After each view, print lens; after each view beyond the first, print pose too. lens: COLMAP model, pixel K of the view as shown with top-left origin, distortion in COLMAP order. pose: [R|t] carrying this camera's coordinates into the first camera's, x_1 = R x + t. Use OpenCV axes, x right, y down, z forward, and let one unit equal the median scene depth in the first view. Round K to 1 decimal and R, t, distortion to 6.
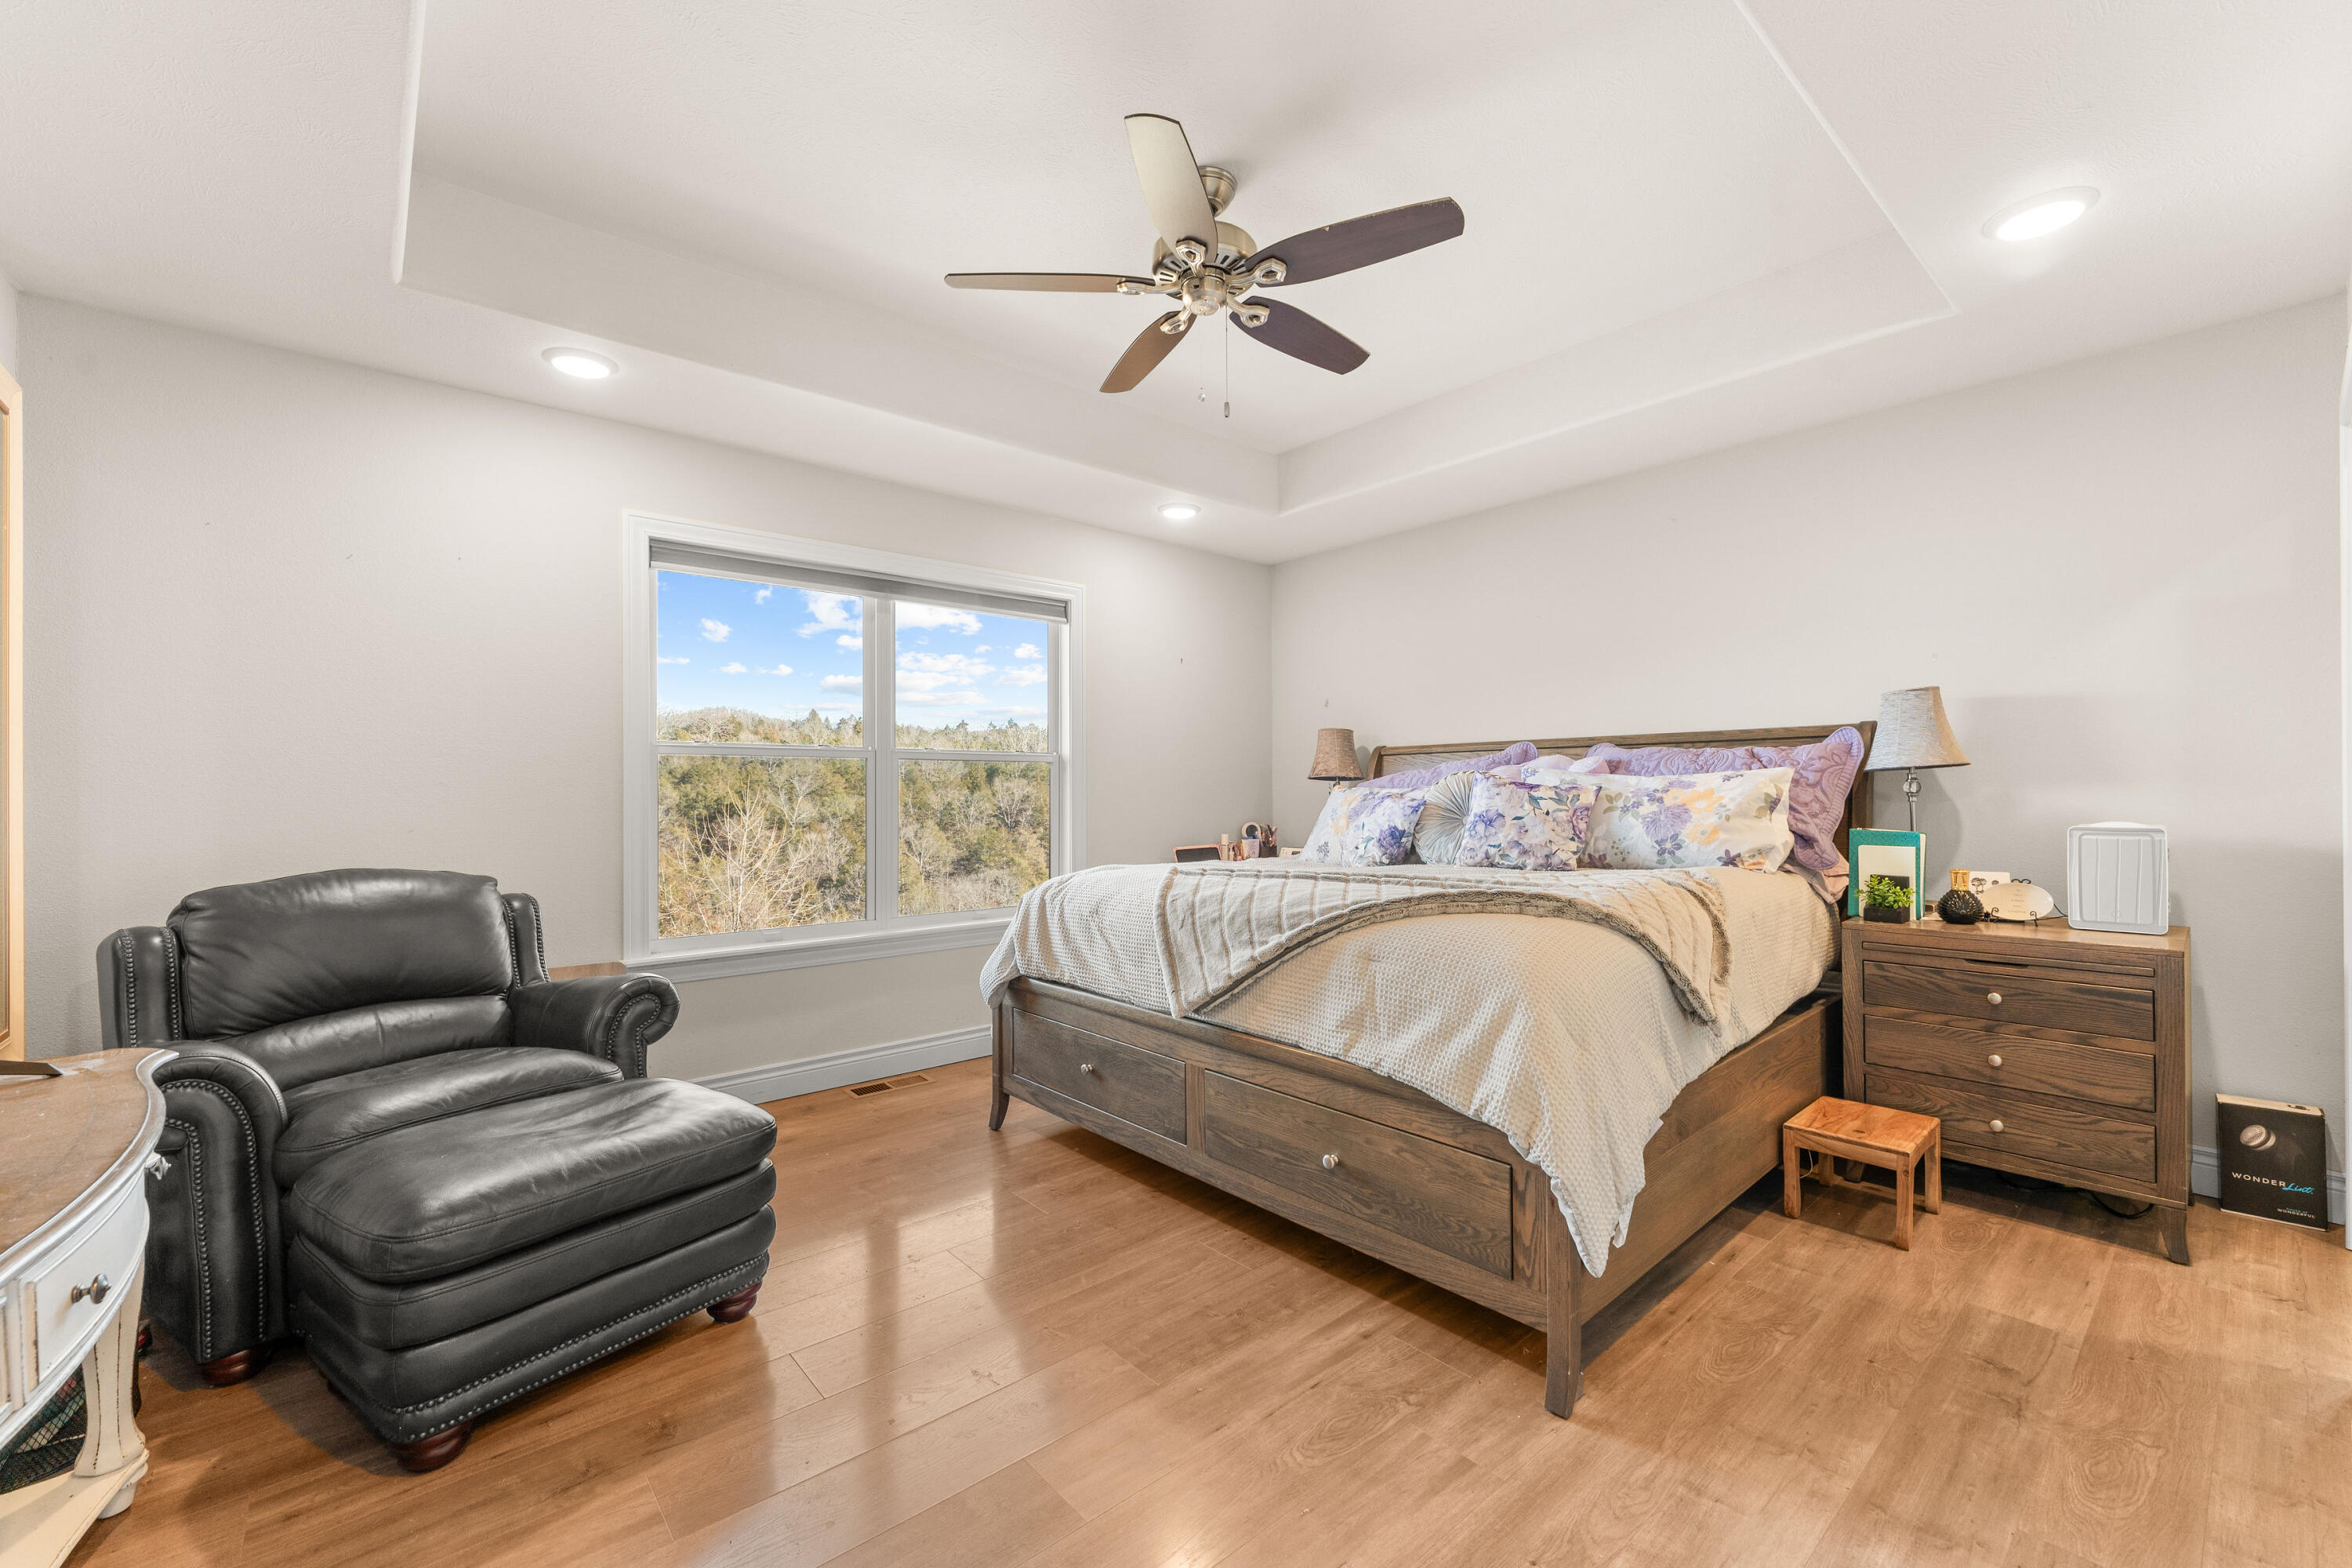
lens RADIAL K [[954.3, 0, 1176.0], [0, 954.3, 784.0], [0, 0, 1]] dist [-0.000666, -0.000088]
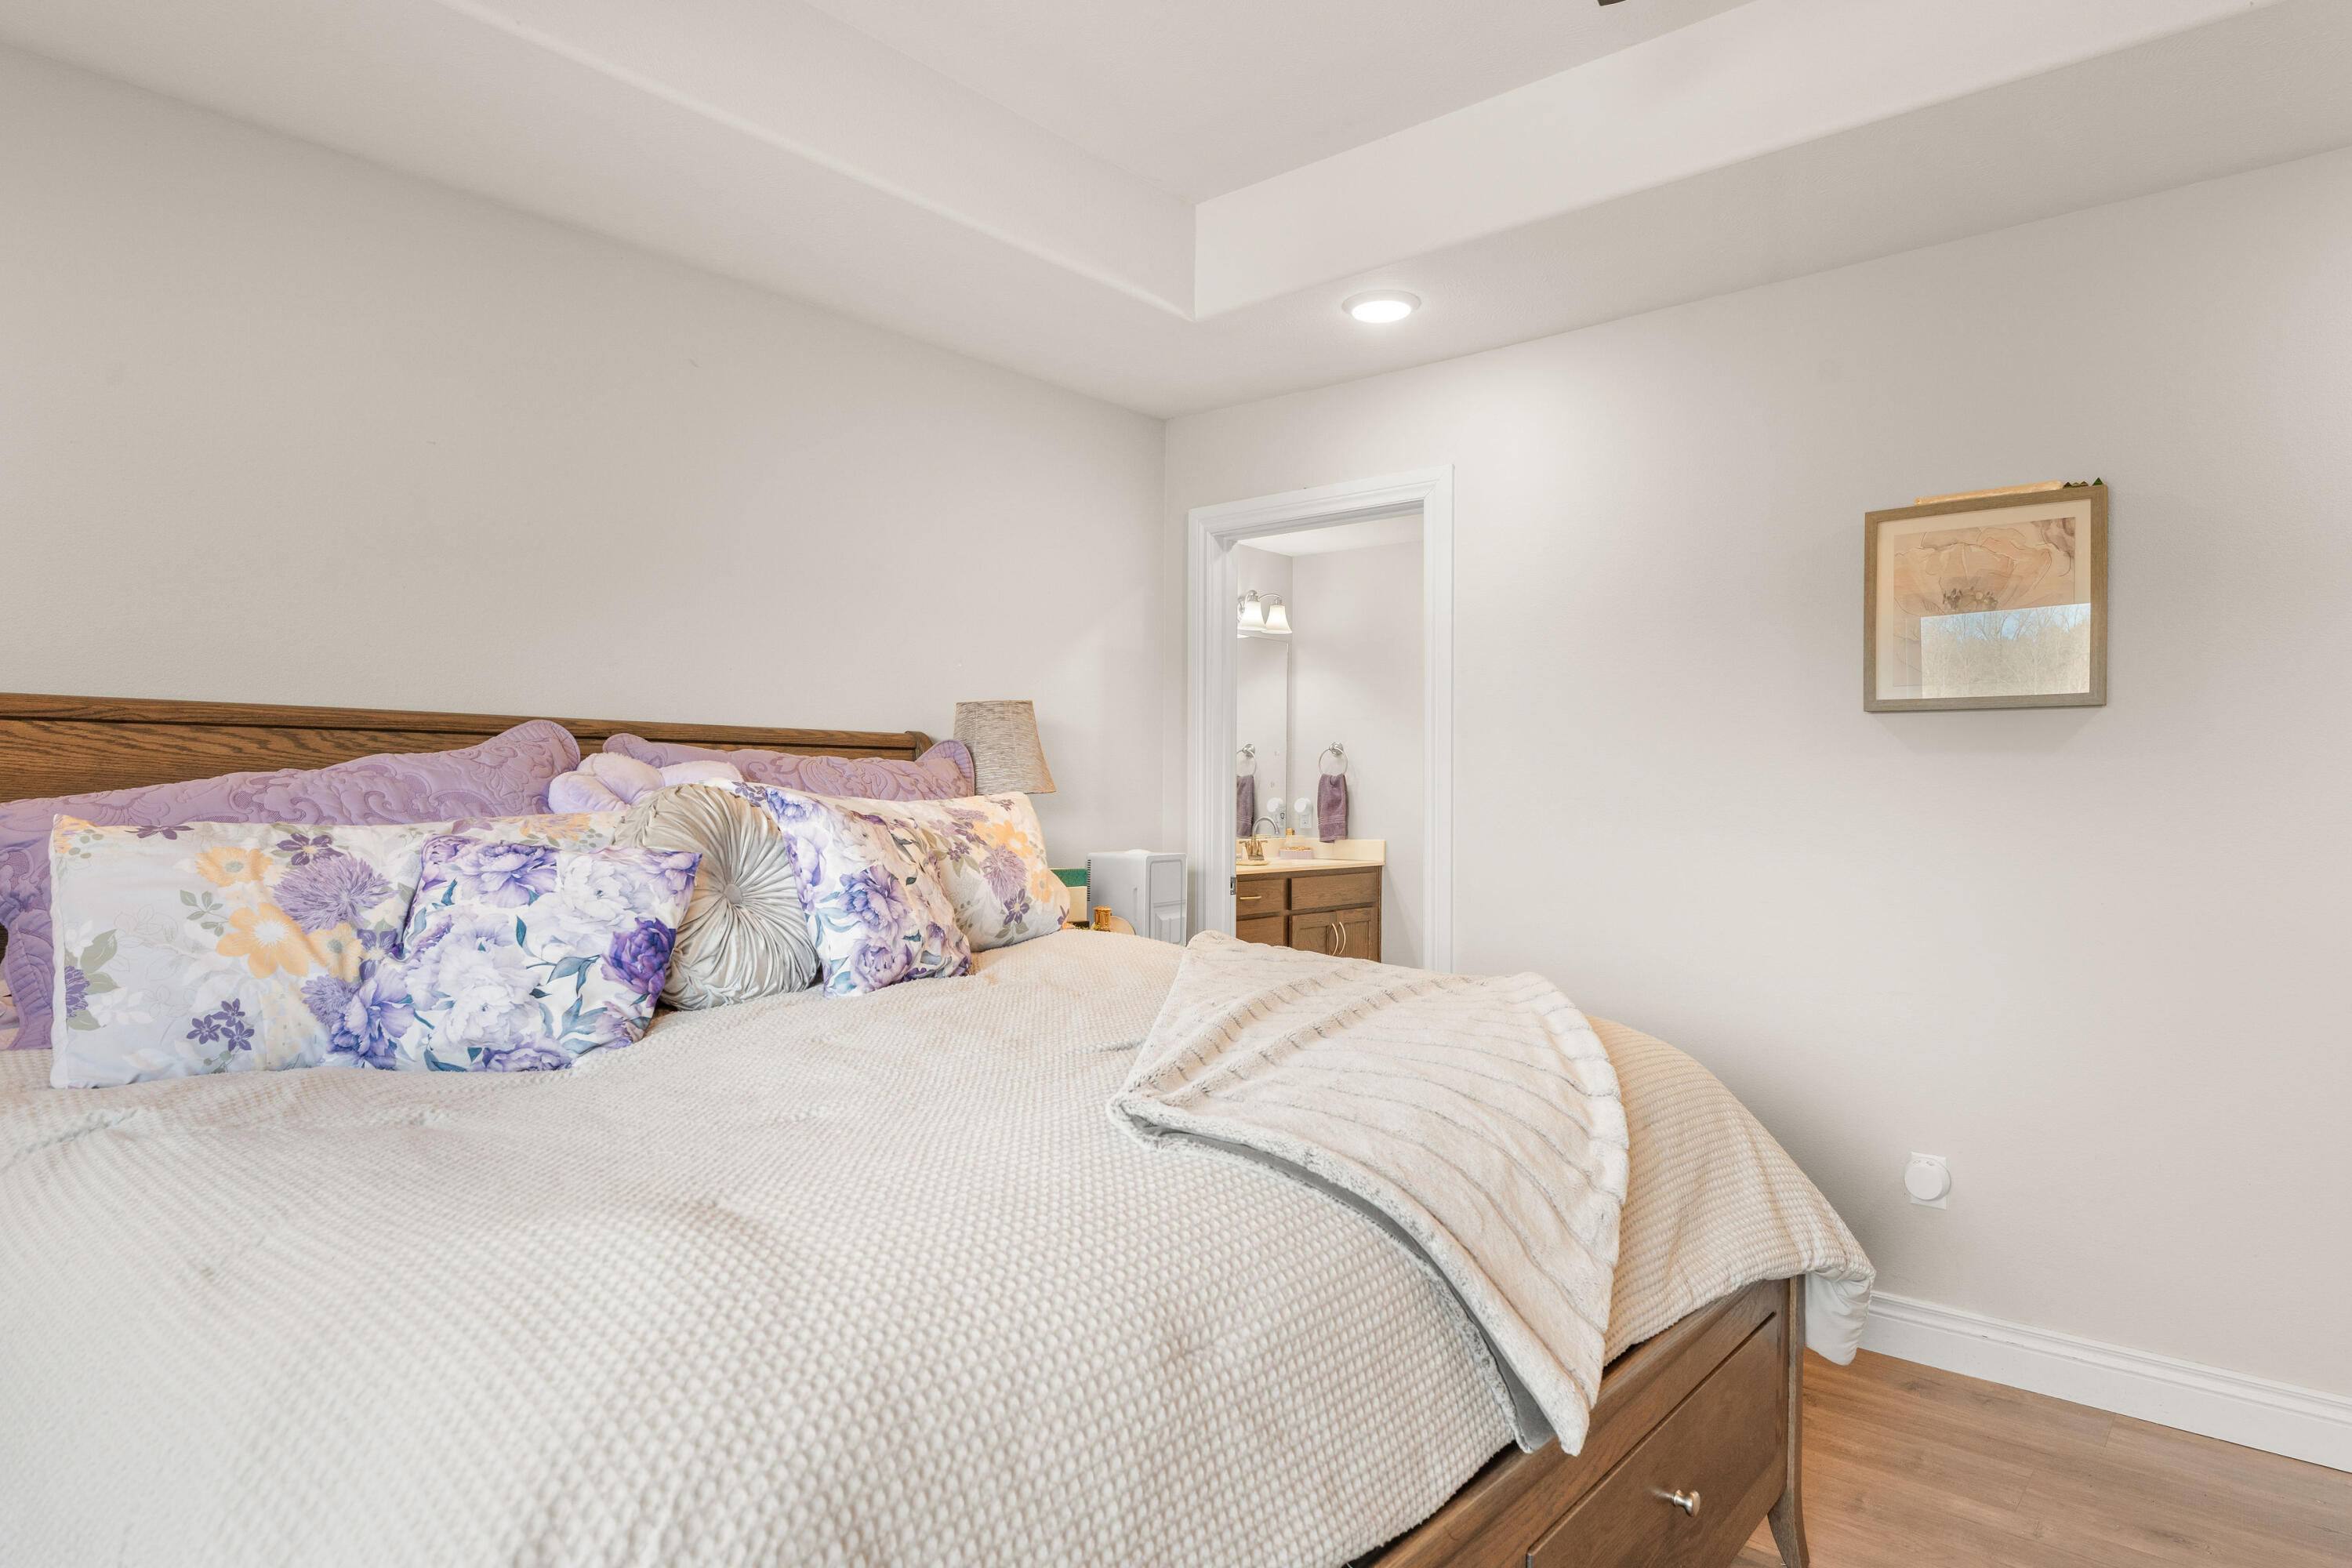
lens RADIAL K [[1341.3, 0, 1176.0], [0, 1341.3, 784.0], [0, 0, 1]] dist [0.001217, 0.000391]
pose [[-0.160128, 0.014364, 0.986992, -0.404408], [-0.013284, 0.999772, -0.016705, -0.007512], [-0.987007, -0.015786, -0.159901, 0.981354]]
